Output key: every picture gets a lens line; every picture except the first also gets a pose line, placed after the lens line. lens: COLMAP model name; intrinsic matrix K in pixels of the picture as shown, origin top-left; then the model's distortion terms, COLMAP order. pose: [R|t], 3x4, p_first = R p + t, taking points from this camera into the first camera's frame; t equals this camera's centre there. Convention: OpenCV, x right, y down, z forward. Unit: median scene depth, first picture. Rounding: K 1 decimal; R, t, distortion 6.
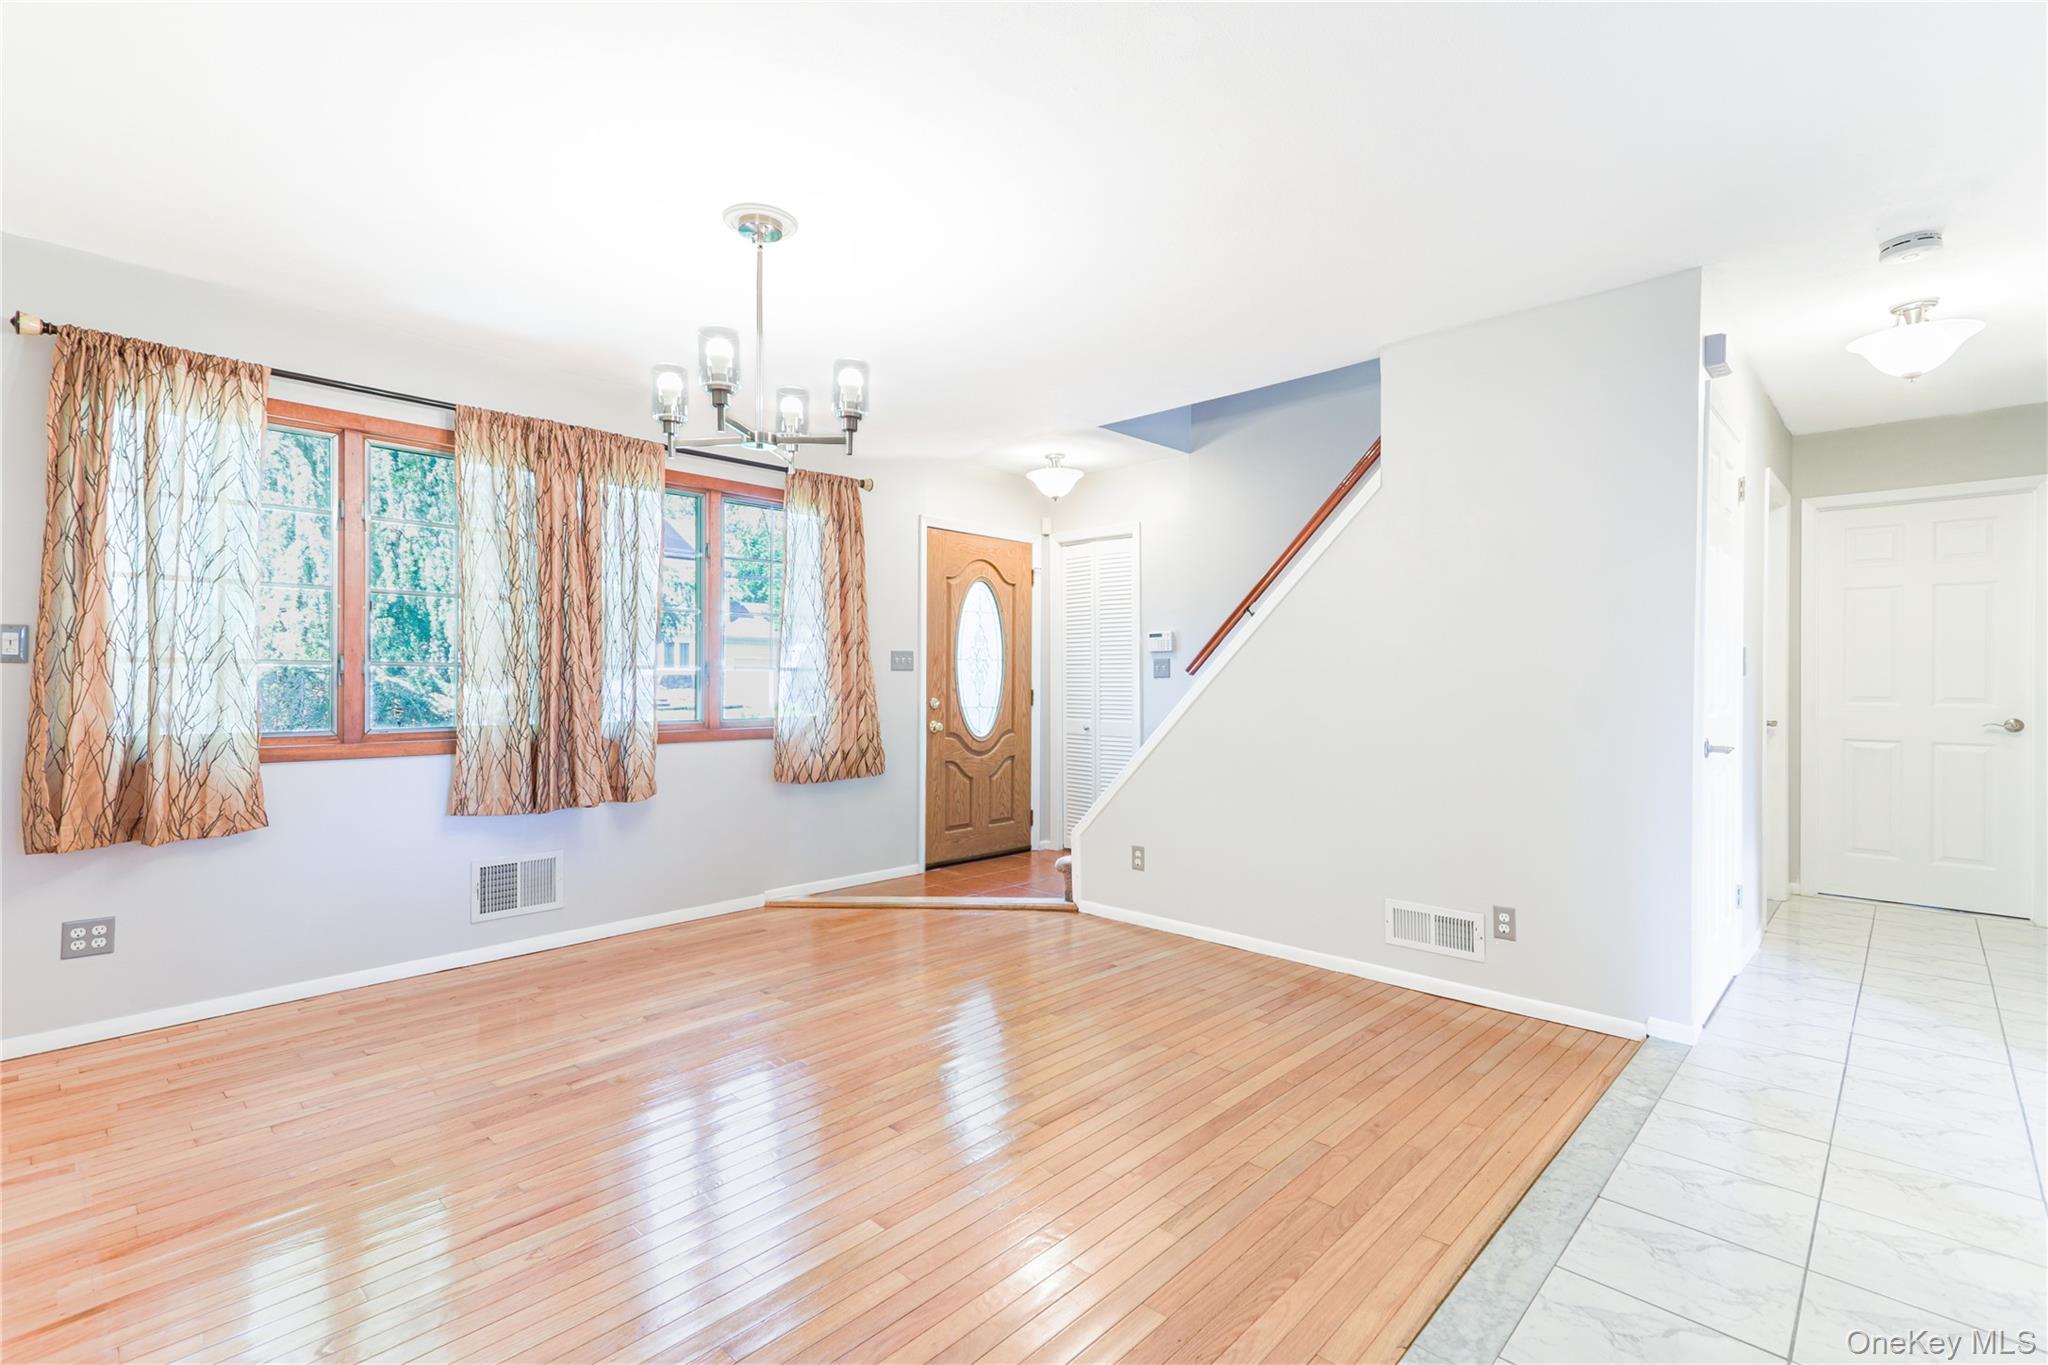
lens RADIAL K [[927.4, 0, 1024.0], [0, 927.4, 682.5], [0, 0, 1]] dist [0.022604, -0.000731]
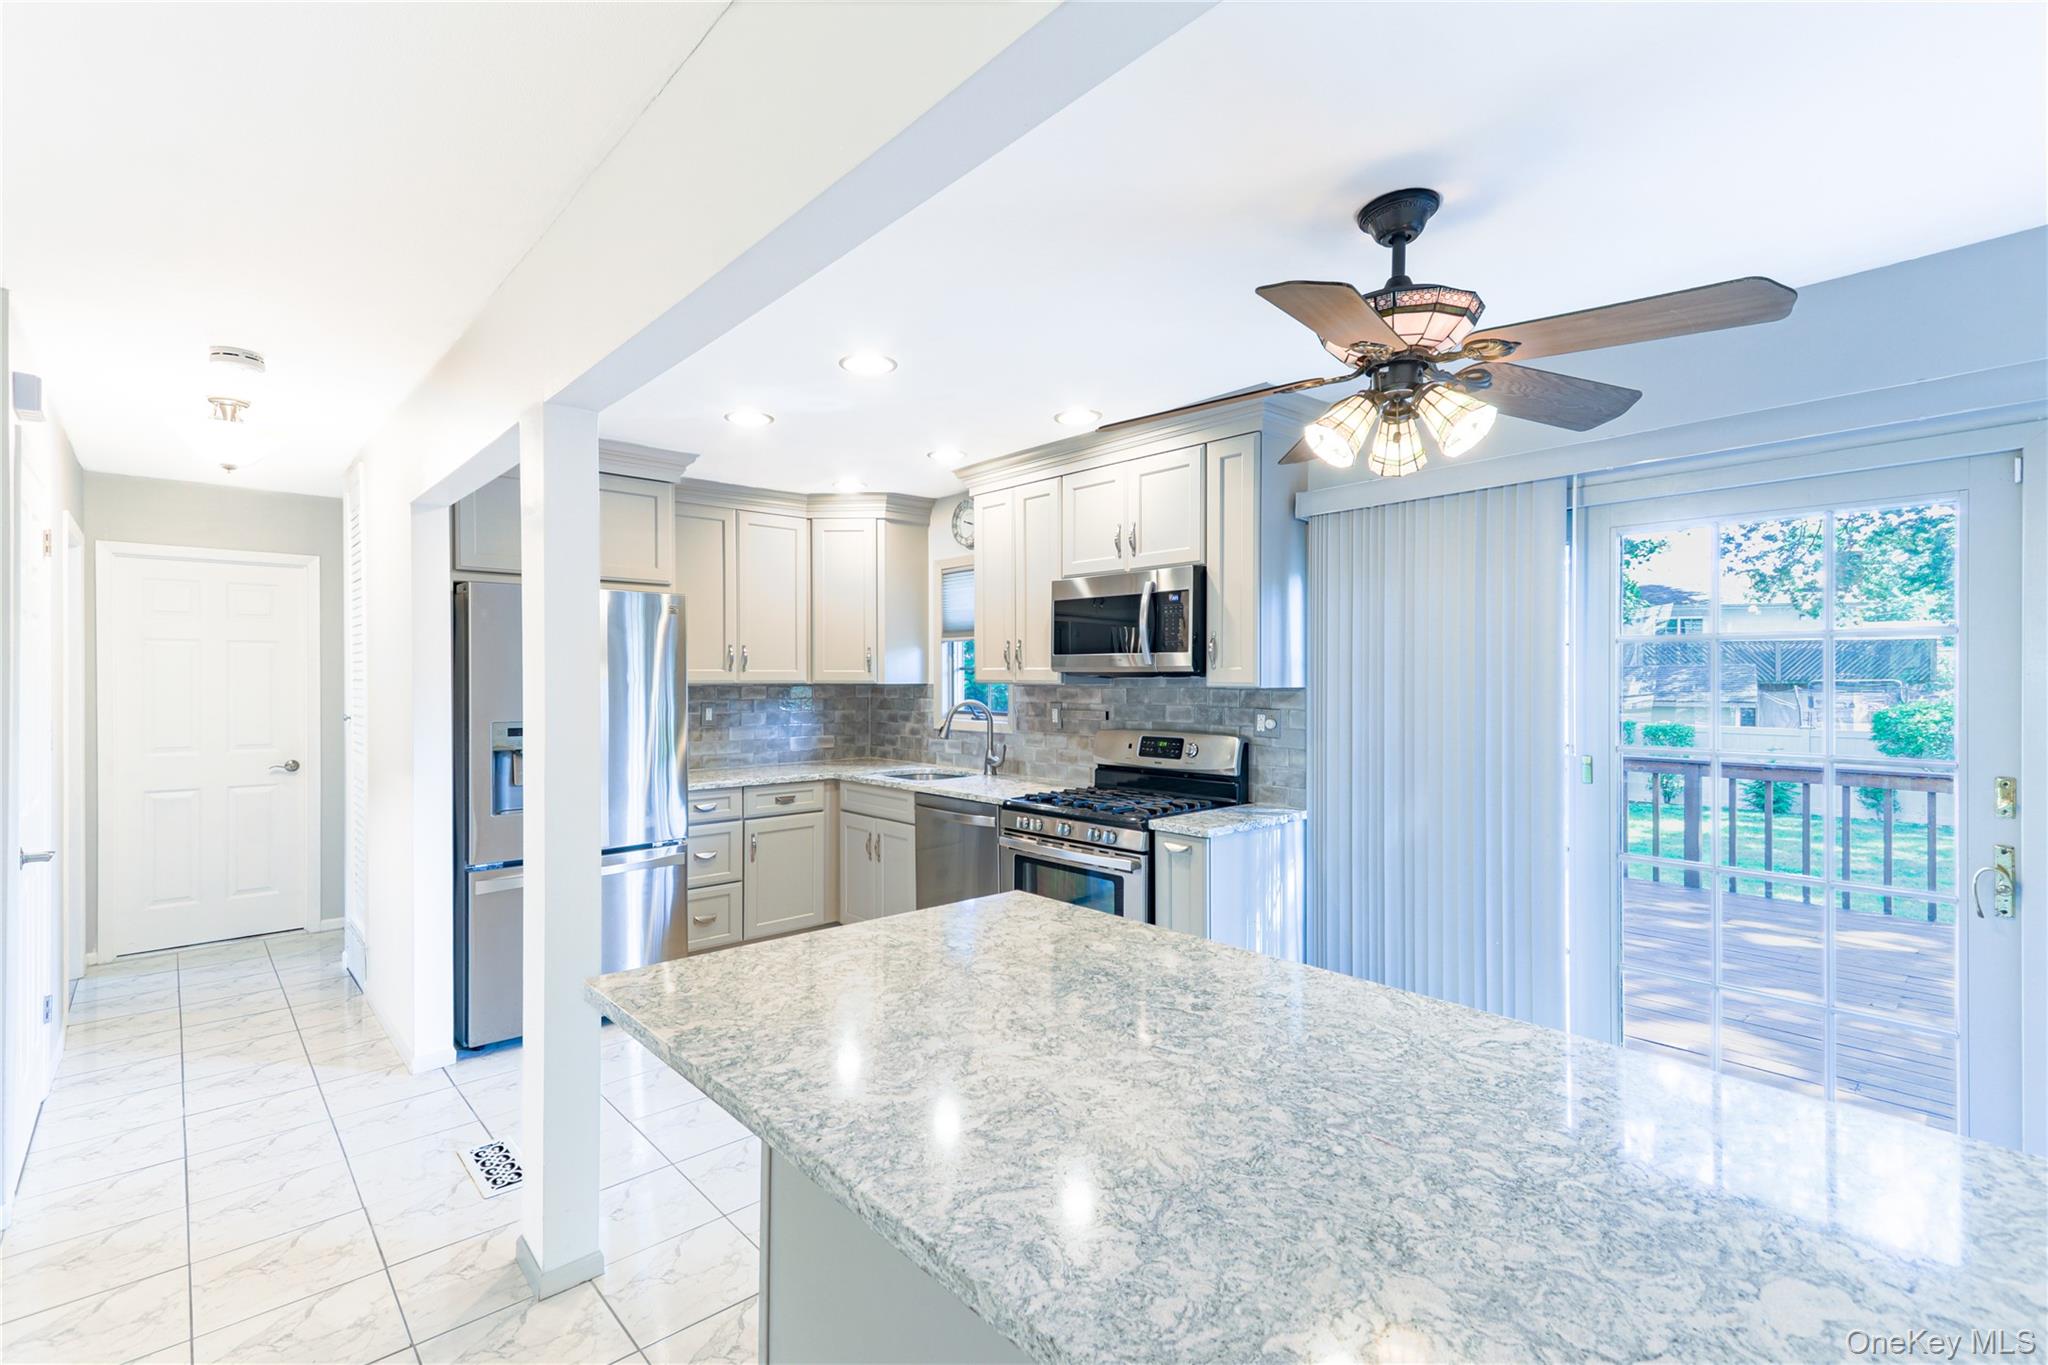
lens RADIAL K [[925.0, 0, 989.0], [0, 925.0, 684.4], [0, 0, 1]] dist [0.024752, -0.000450]
pose [[0.092002, -0.011175, 0.995696, -0.029134], [0.004730, 0.999931, 0.010786, -0.075069], [-0.995748, 0.003717, 0.092049, 0.049338]]
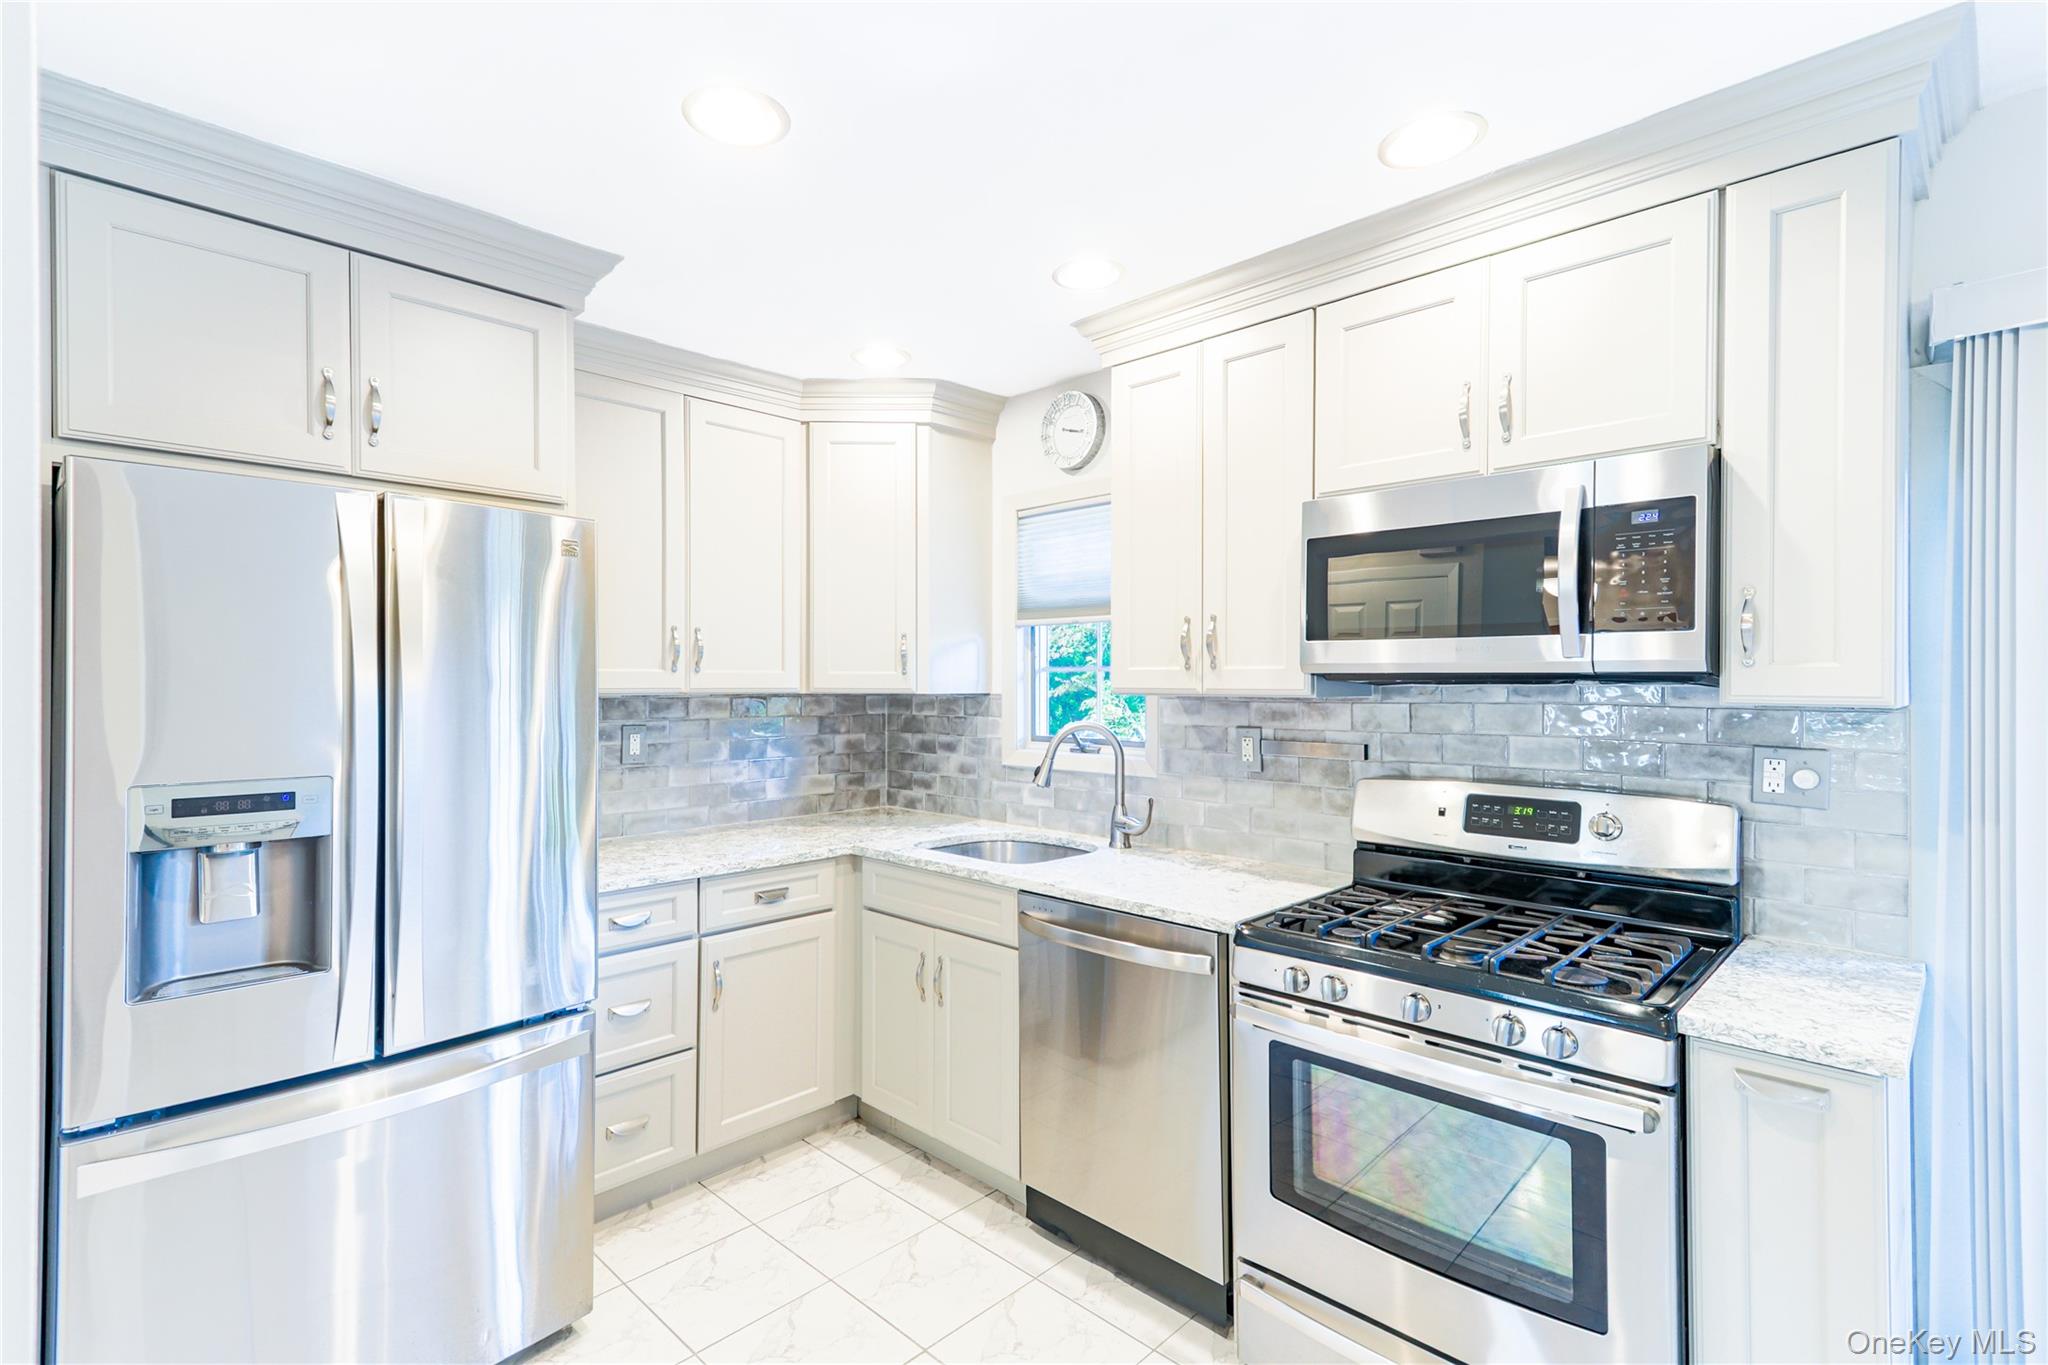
lens RADIAL K [[974.7, 0, 991.7], [0, 974.7, 680.0], [0, 0, 1]] dist [0.028718, -0.000069]
pose [[0.021707, -0.000720, 0.999764, 0.437767], [0.002411, 0.999997, 0.000668, -0.074585], [-0.999761, 0.002395, 0.021708, 0.252856]]
